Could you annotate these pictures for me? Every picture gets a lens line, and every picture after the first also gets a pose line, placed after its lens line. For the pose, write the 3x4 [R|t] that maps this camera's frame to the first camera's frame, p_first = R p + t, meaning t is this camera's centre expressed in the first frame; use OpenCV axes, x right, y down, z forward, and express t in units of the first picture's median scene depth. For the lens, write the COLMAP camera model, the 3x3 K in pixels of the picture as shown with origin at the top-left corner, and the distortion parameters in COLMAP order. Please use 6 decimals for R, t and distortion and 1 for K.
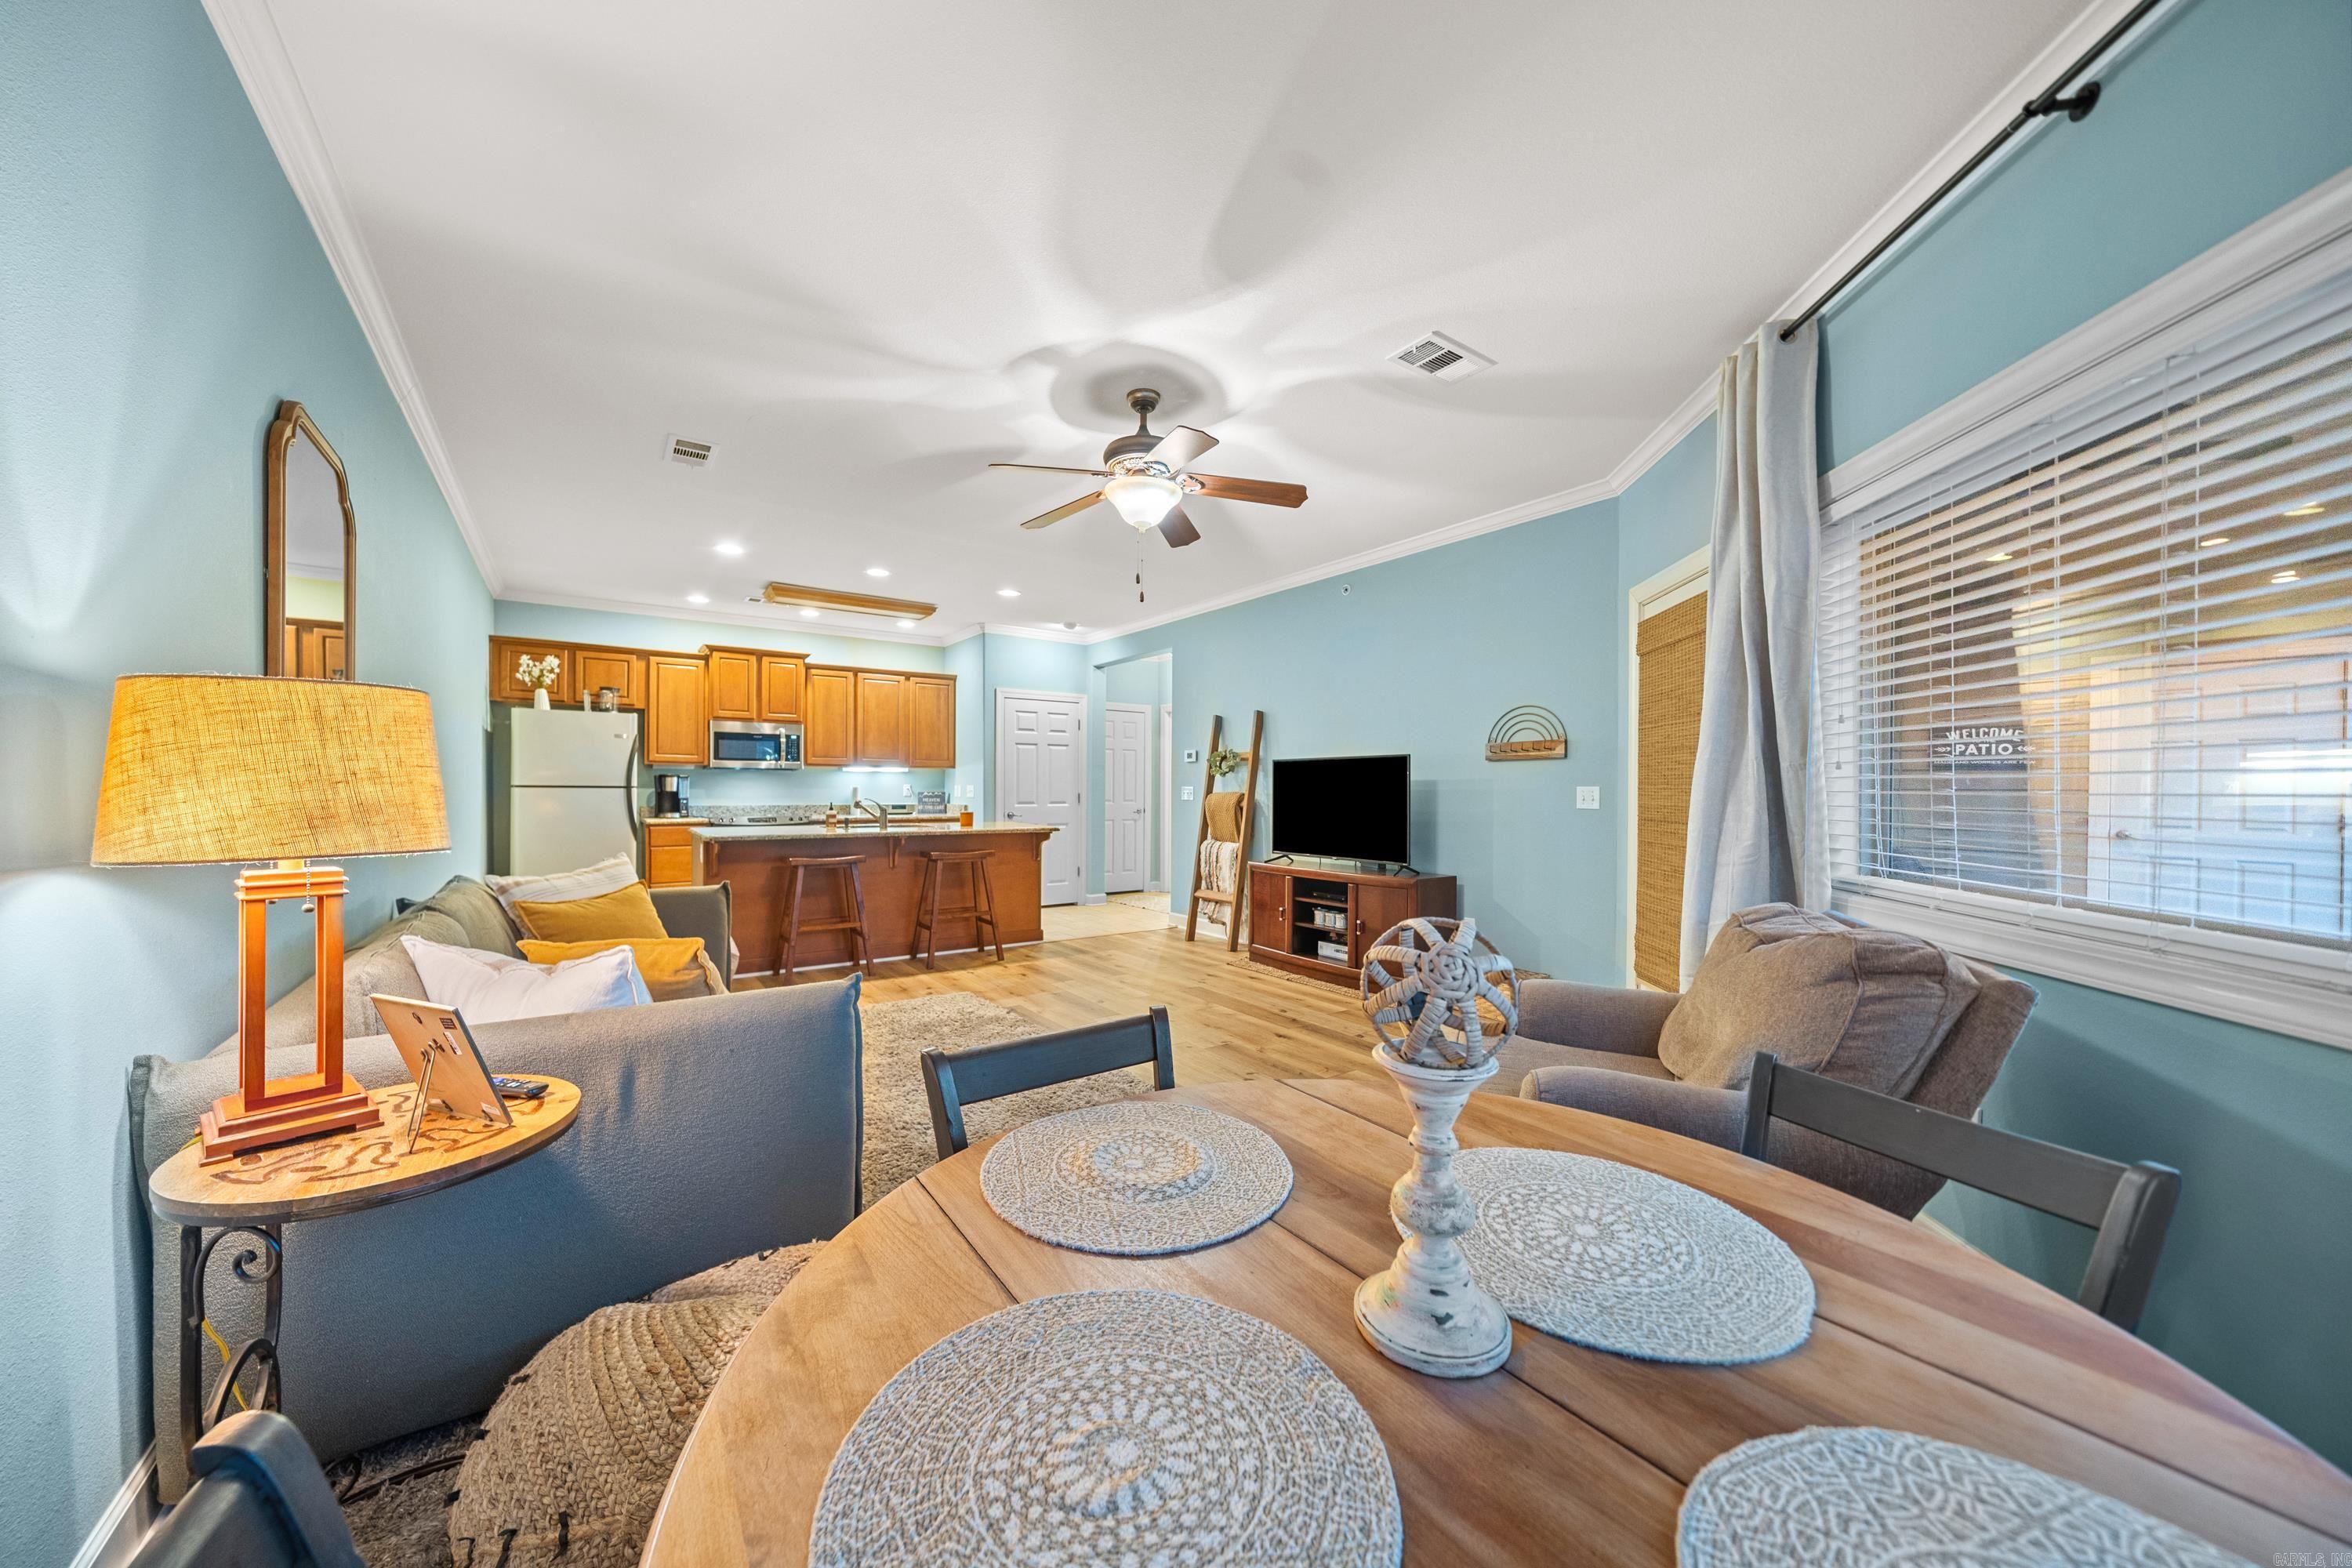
lens RADIAL K [[802.8, 0, 1153.4], [0, 802.8, 790.7], [0, 0, 1]] dist [0.000106, -0.000003]
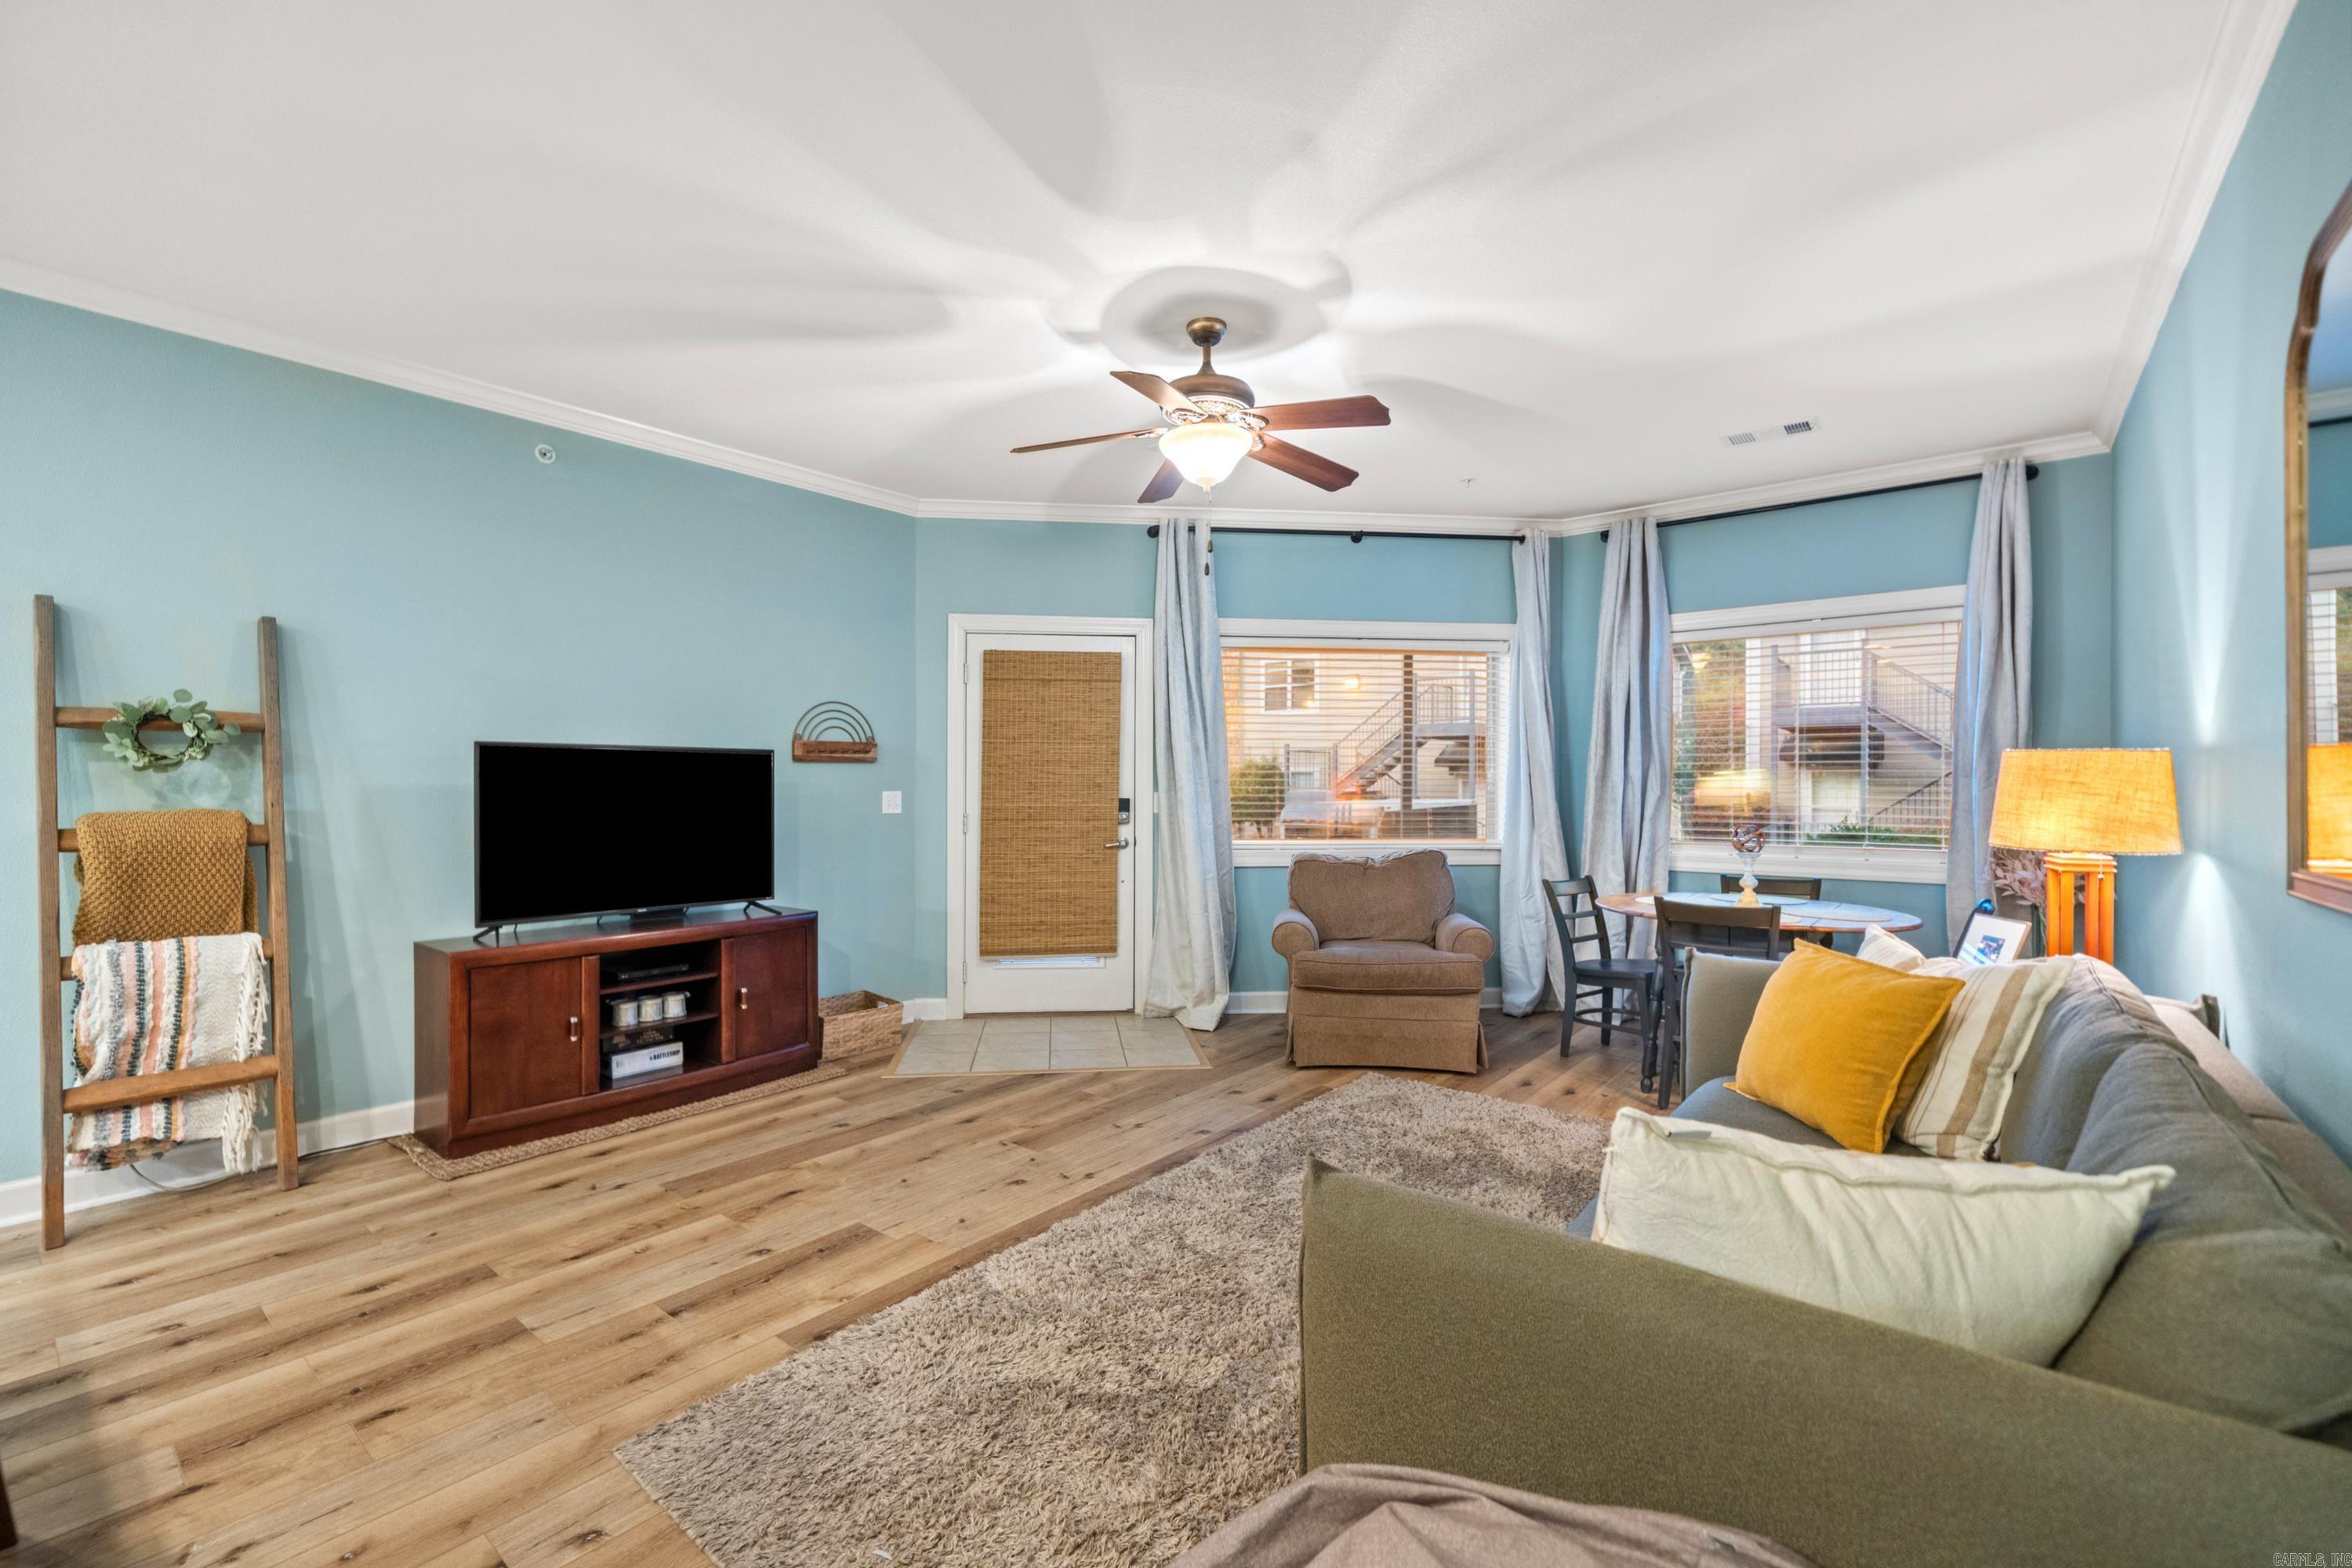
lens RADIAL K [[986.5, 0, 1176.0], [0, 986.5, 784.0], [0, 0, 1]] dist [-0.003268, -0.000083]
pose [[-0.274094, -0.002778, 0.961699, -0.451596], [0.001159, 0.999994, 0.003220, -0.010765], [-0.961702, 0.001998, -0.274090, 0.601853]]
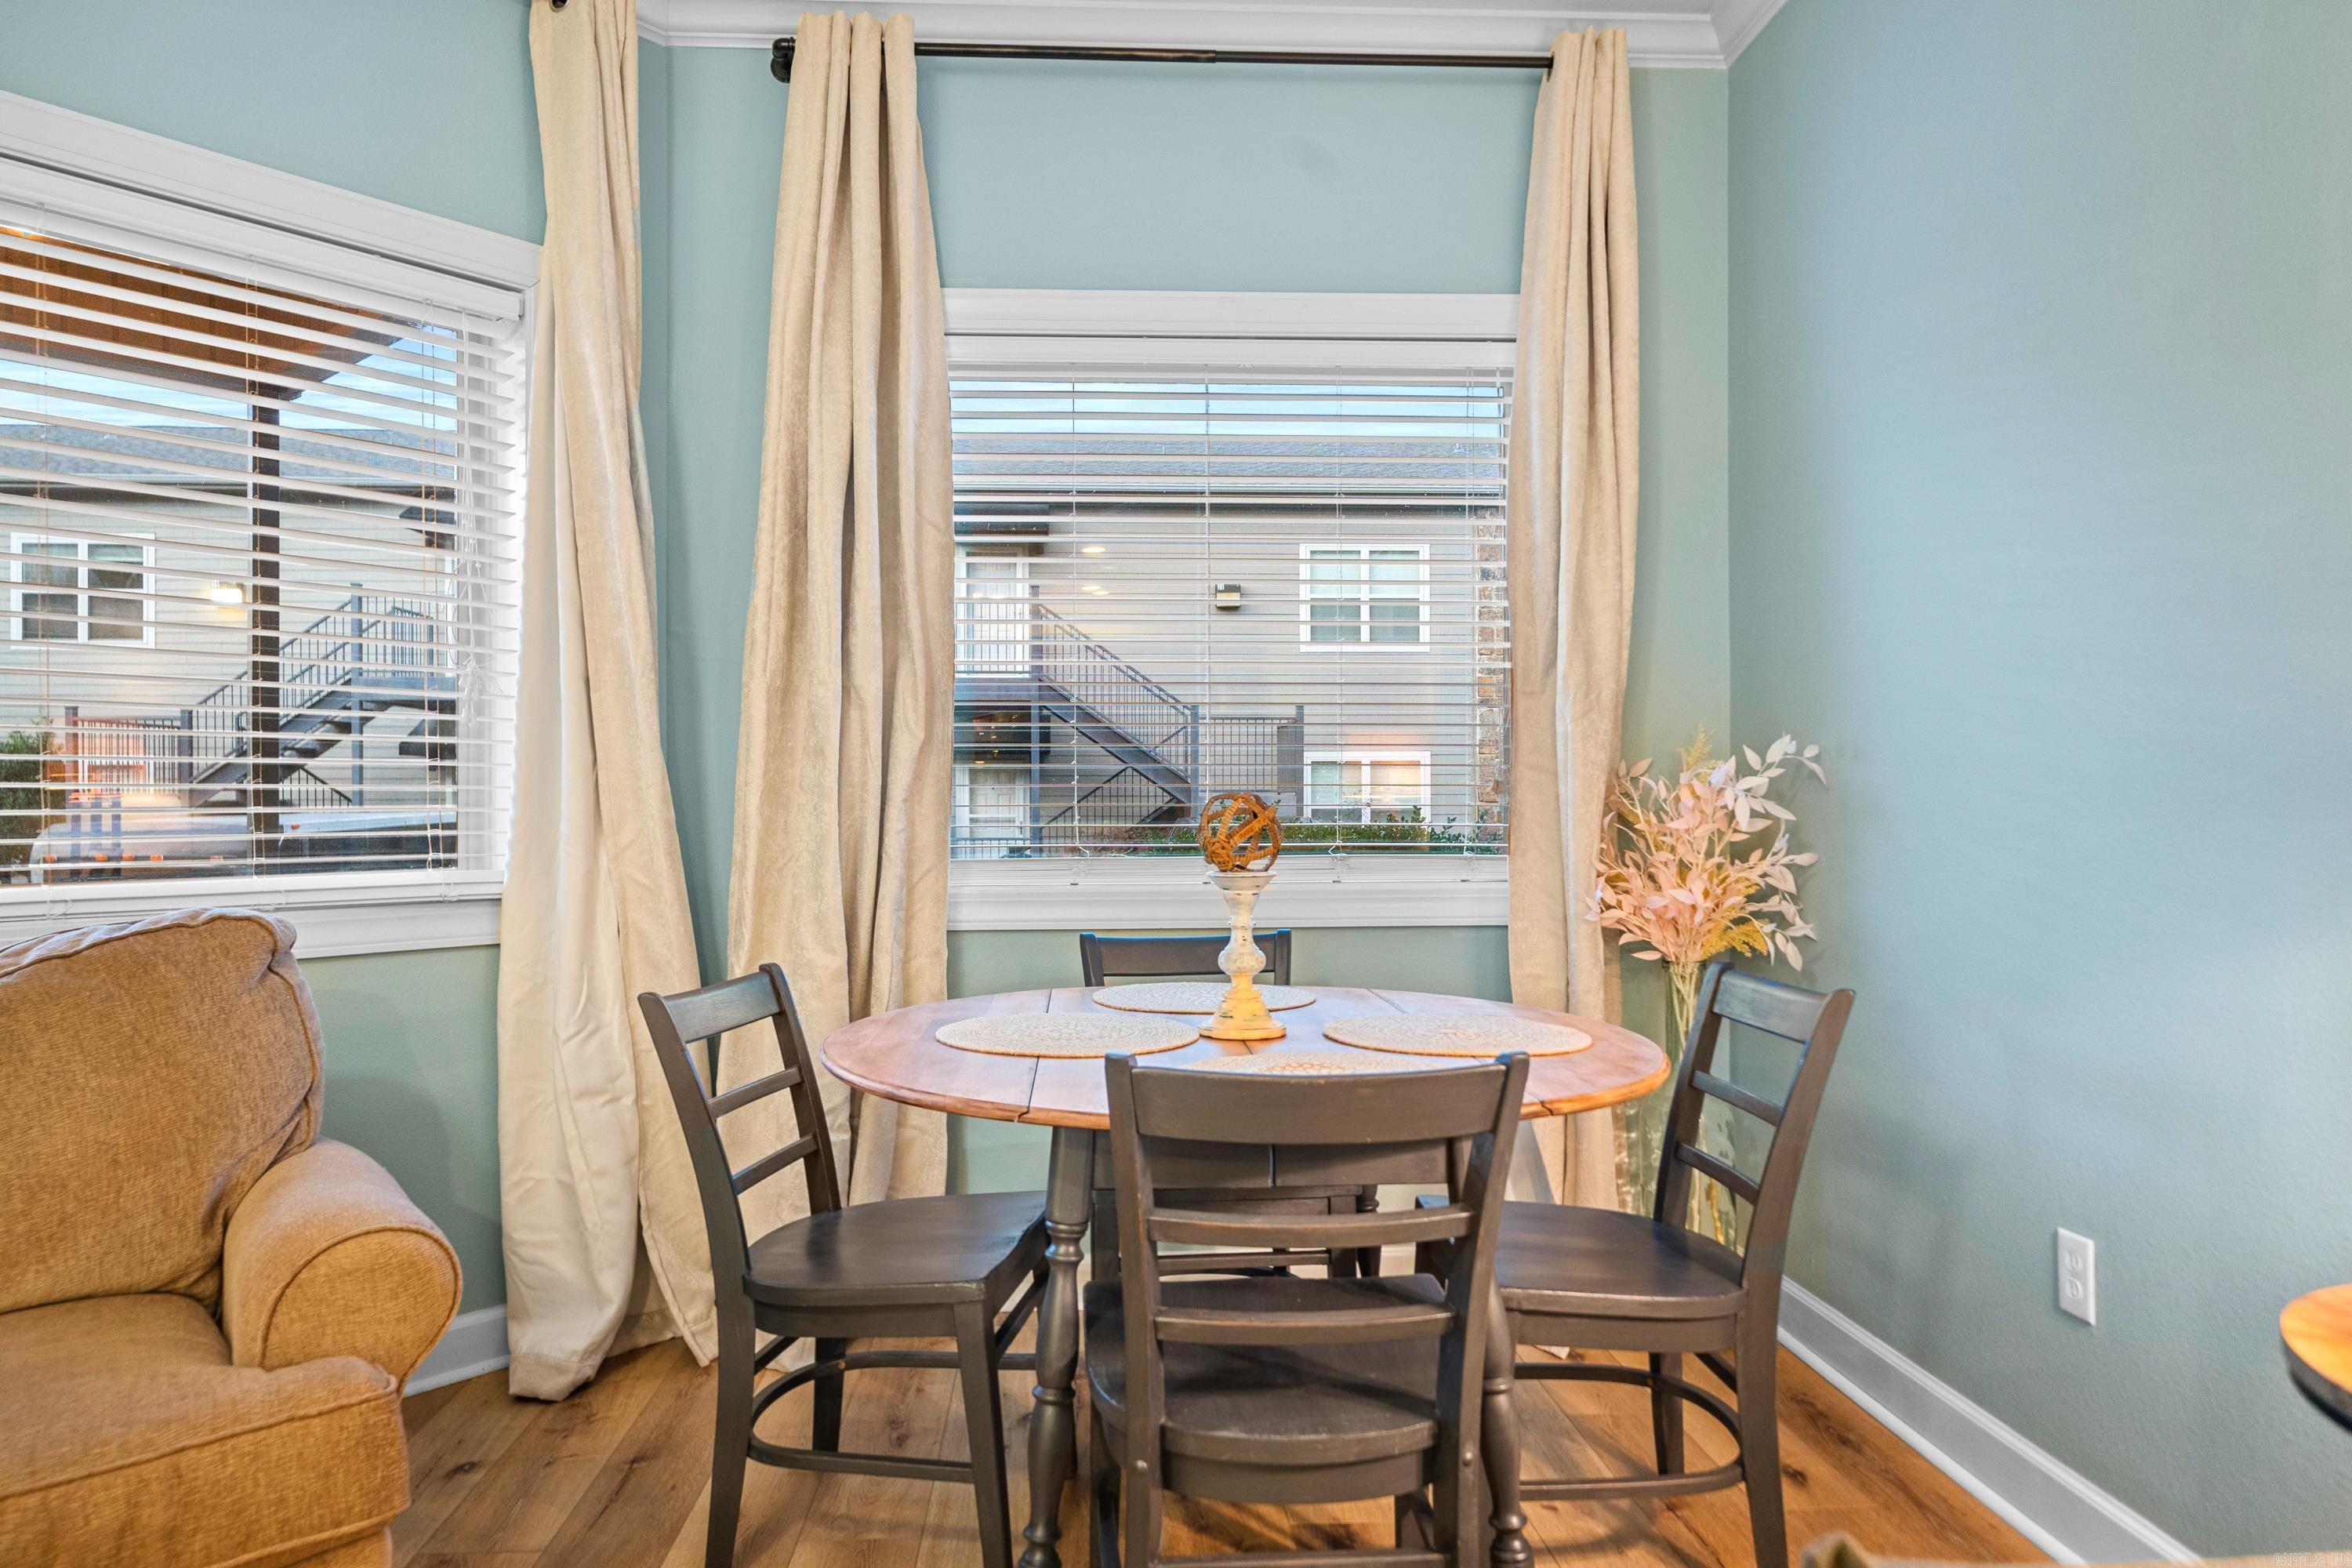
lens RADIAL K [[1480.0, 0, 1142.4], [0, 1480.0, 800.4], [0, 0, 1]] dist [-0.062229, 0.128003]
pose [[-0.839784, -0.003314, 0.542911, -0.124007], [0.000613, 0.999975, 0.007052, 0.015422], [-0.542920, 0.006255, -0.839761, 0.374298]]
